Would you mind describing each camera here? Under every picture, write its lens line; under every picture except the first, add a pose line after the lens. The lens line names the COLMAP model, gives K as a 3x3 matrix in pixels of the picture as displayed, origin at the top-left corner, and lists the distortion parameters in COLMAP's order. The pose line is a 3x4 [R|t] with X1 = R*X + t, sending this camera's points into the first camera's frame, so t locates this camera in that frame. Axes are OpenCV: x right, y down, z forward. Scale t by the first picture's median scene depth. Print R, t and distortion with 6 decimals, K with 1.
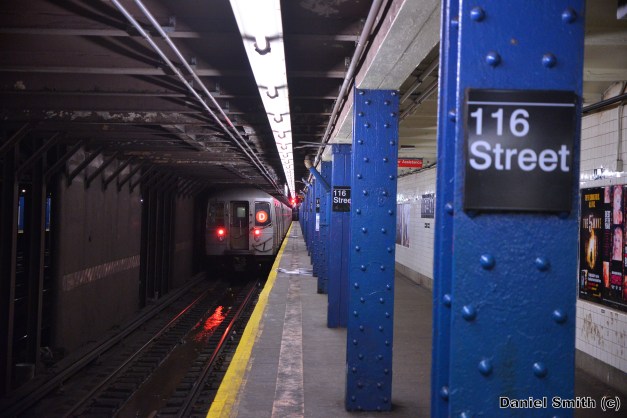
lens RADIAL K [[317.8, 0, 313.5], [0, 317.8, 209.0], [0, 0, 1]] dist [0.272149, -0.000046]
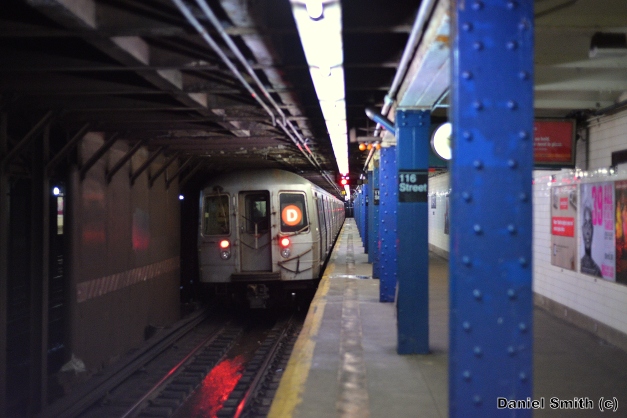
lens RADIAL K [[1071.1, 0, 313.5], [0, 1071.1, 209.0], [0, 0, 1]] dist [0.033732, -0.032285]
pose [[0.996208, -0.018977, -0.084908, 0.071752], [0.019630, 0.999784, 0.006865, -0.002934], [0.084759, -0.008506, 0.996365, -1.500654]]
